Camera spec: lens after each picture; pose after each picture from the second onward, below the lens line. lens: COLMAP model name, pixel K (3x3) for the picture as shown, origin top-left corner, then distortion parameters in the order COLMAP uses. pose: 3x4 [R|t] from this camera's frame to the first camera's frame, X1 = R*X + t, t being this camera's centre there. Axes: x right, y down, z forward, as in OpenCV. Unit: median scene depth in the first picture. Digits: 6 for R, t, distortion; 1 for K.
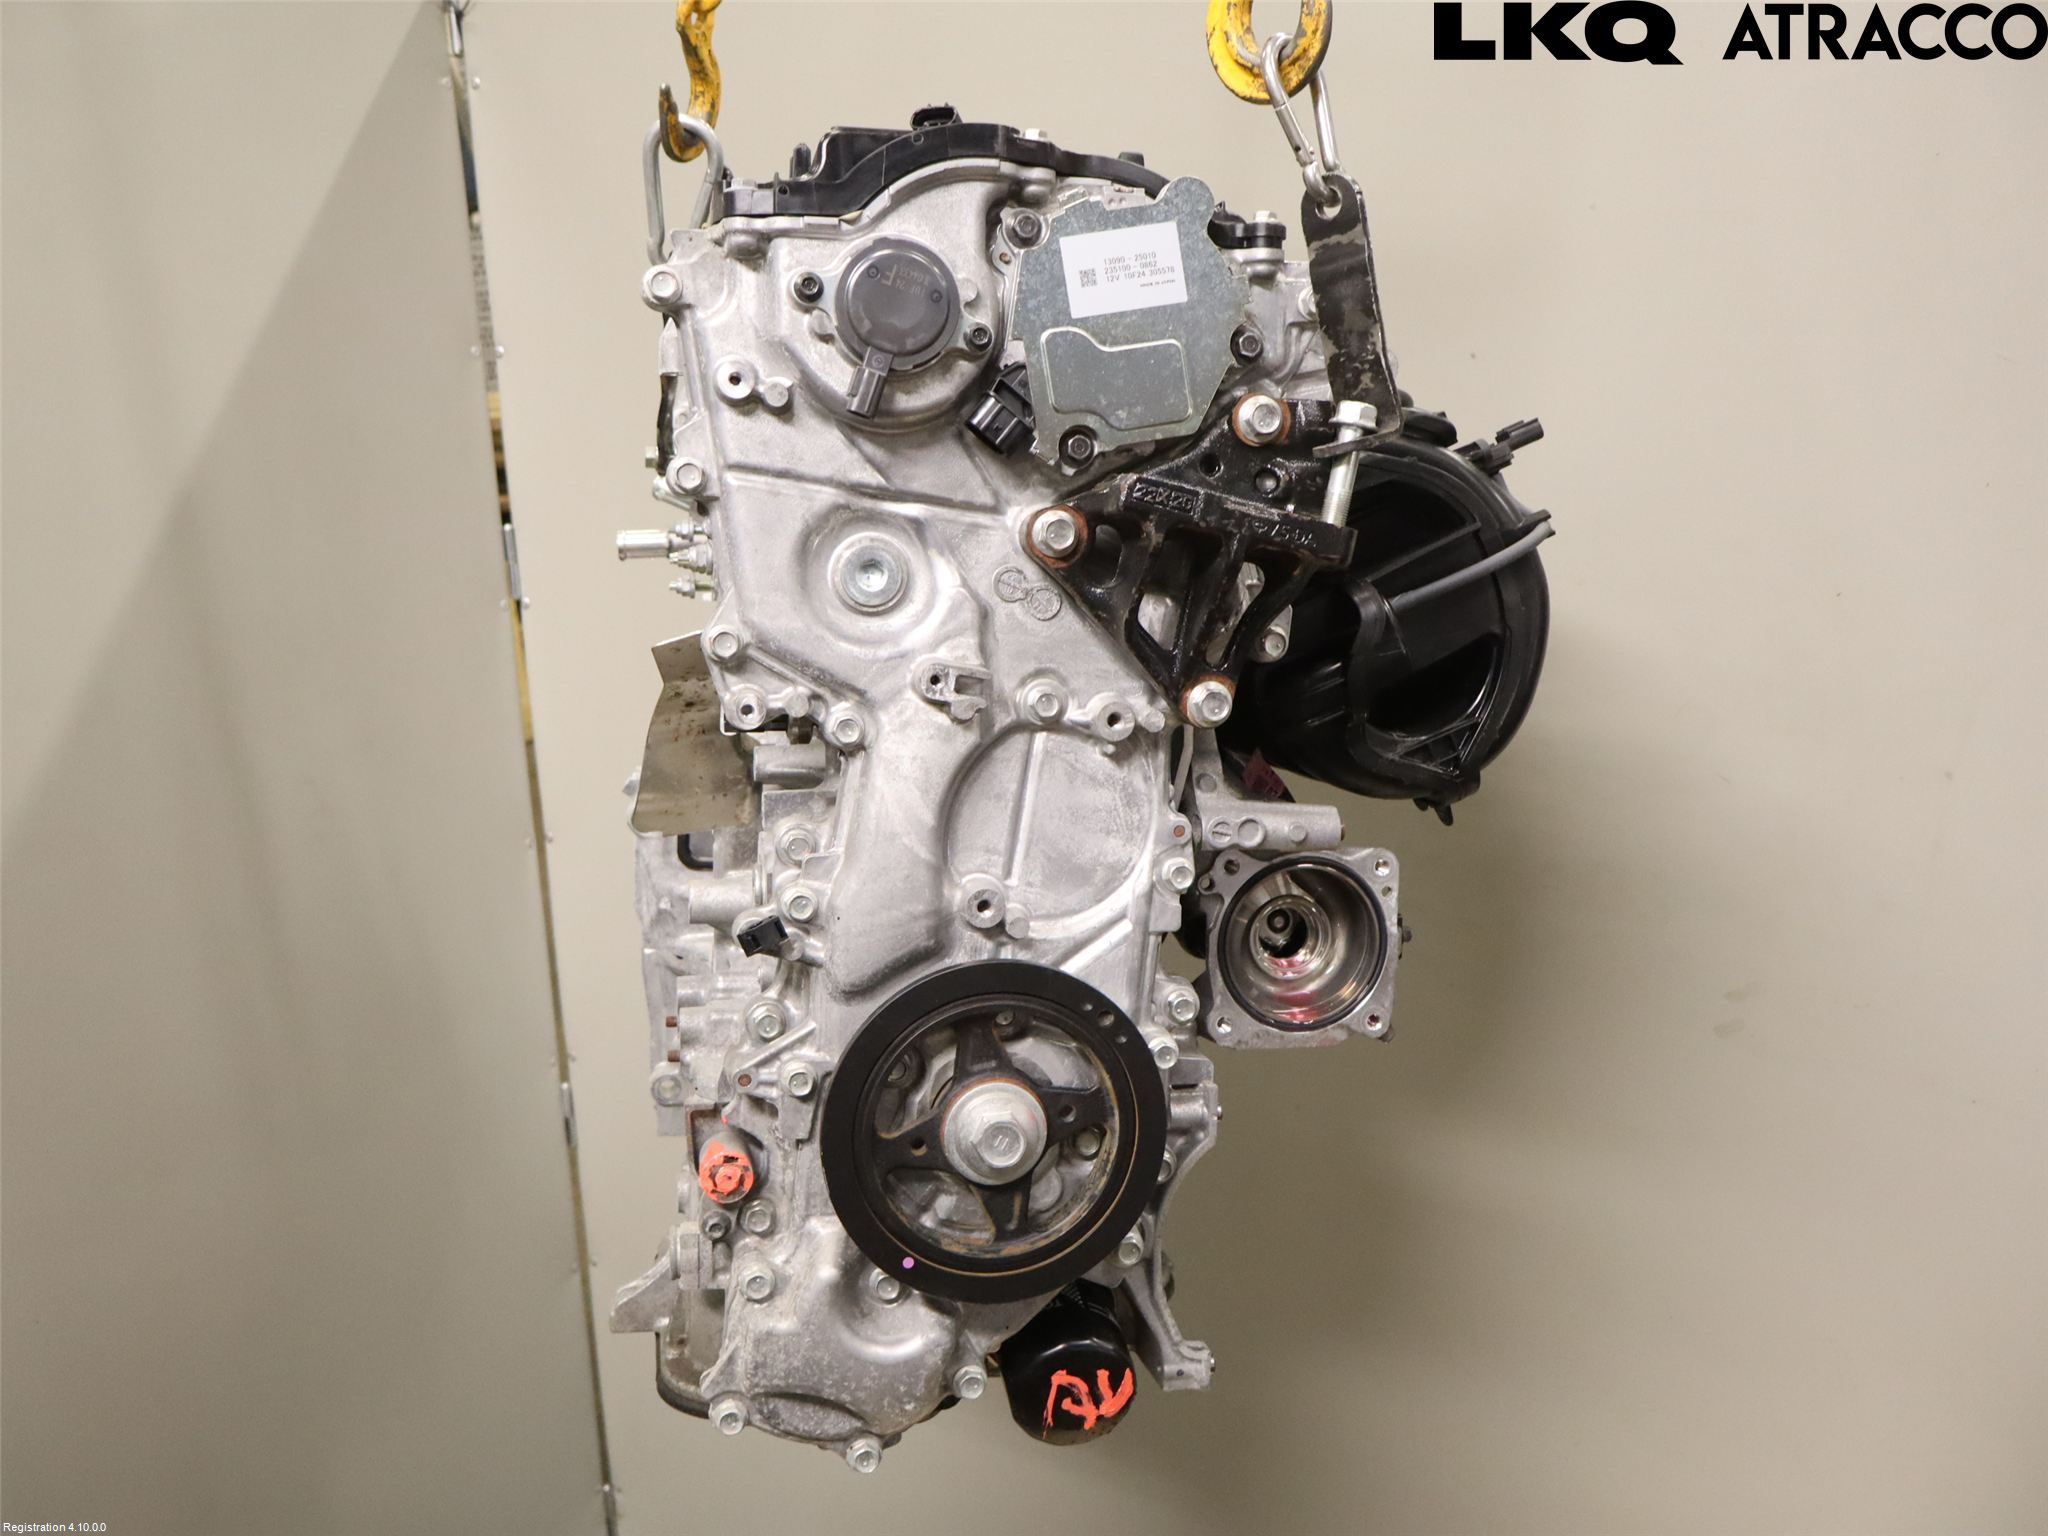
lens RADIAL K [[1946.4, 0, 1024.0], [0, 1946.4, 768.0], [0, 0, 1]] dist [-0.001344, -0.003940]
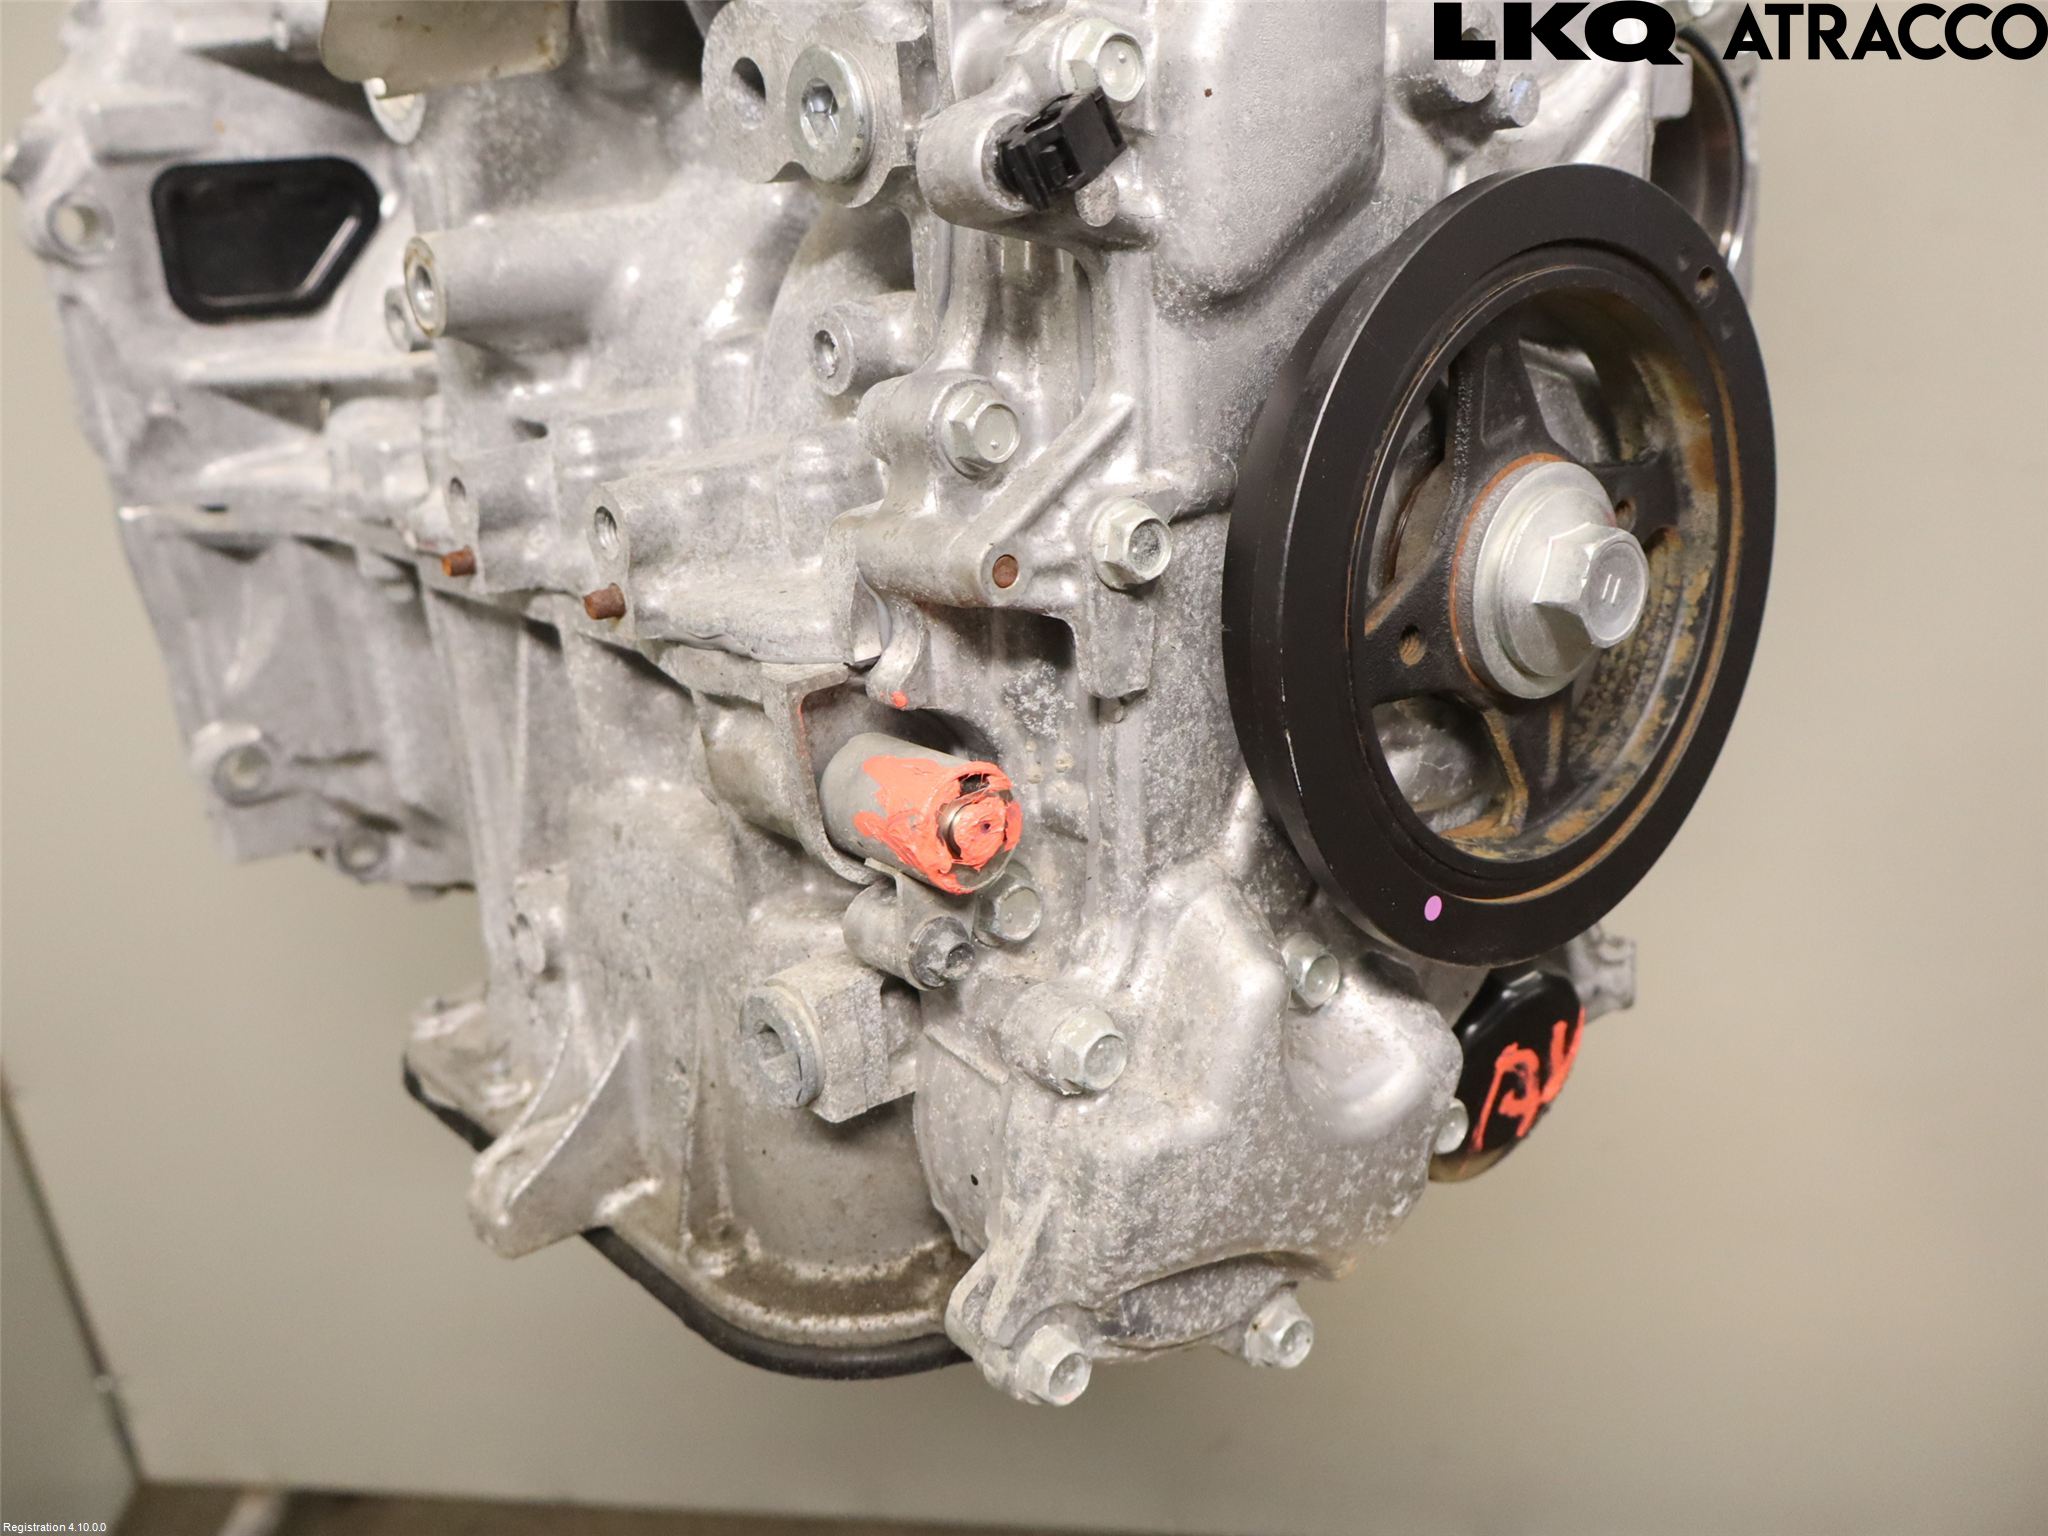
lens RADIAL K [[1946.4, 0, 1024.0], [0, 1946.4, 768.0], [0, 0, 1]] dist [-0.001344, -0.003940]
pose [[0.879658, -0.225947, 0.418508, -0.306607], [0.141178, 0.964335, 0.223890, 0.111004], [-0.454169, -0.137863, 0.880184, 0.646548]]
